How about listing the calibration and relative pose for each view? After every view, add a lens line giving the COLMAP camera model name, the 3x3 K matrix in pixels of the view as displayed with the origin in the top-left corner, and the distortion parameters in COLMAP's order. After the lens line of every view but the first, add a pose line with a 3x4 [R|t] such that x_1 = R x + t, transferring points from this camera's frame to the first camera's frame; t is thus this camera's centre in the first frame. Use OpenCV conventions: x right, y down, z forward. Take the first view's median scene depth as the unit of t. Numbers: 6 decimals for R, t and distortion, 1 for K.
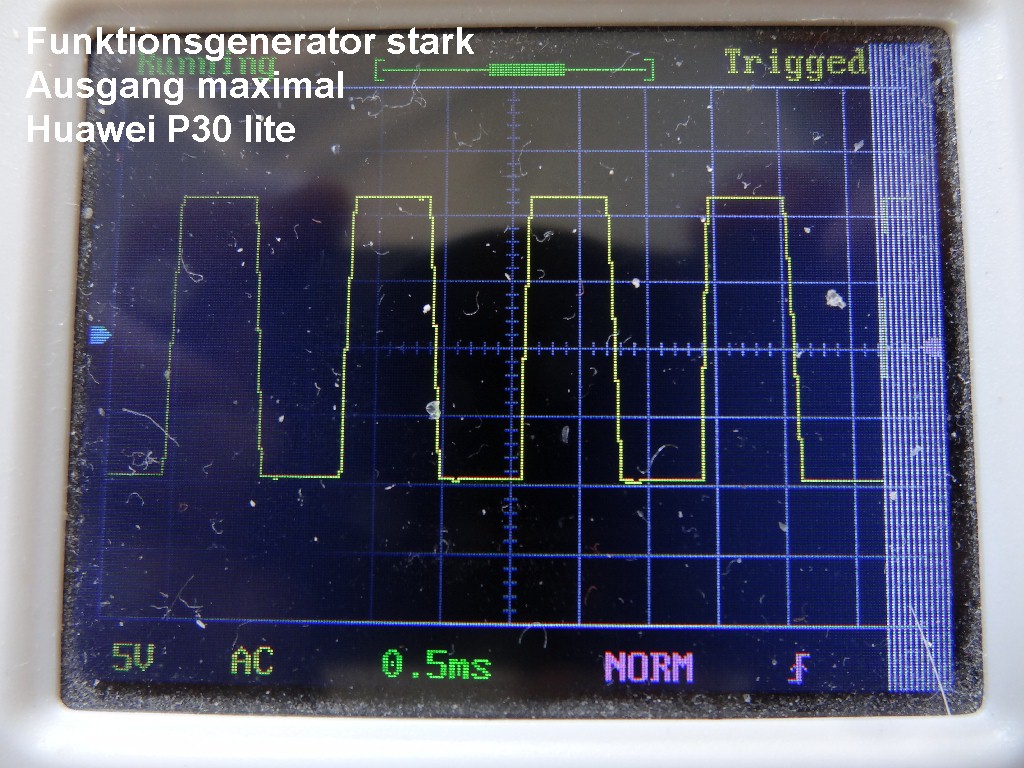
lens RADIAL K [[804.0, 0, 504.7], [0, 804.0, 386.1], [0, 0, 1]] dist [-0.005662, -0.031835]
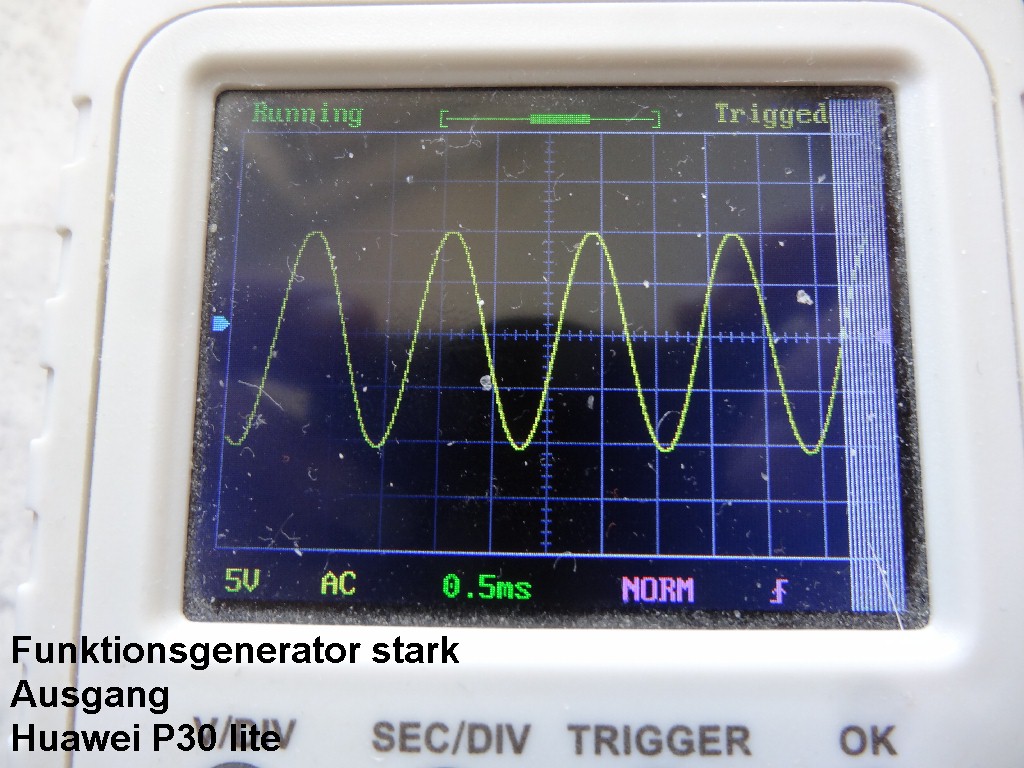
lens RADIAL K [[804.0, 0, 505.8], [0, 804.0, 382.3], [0, 0, 1]] dist [-0.005662, -0.031835]
pose [[0.999933, 0.006511, -0.009577, -0.045650], [-0.007082, 0.998122, -0.060853, 0.105844], [0.009163, 0.060917, 0.998101, -0.259880]]
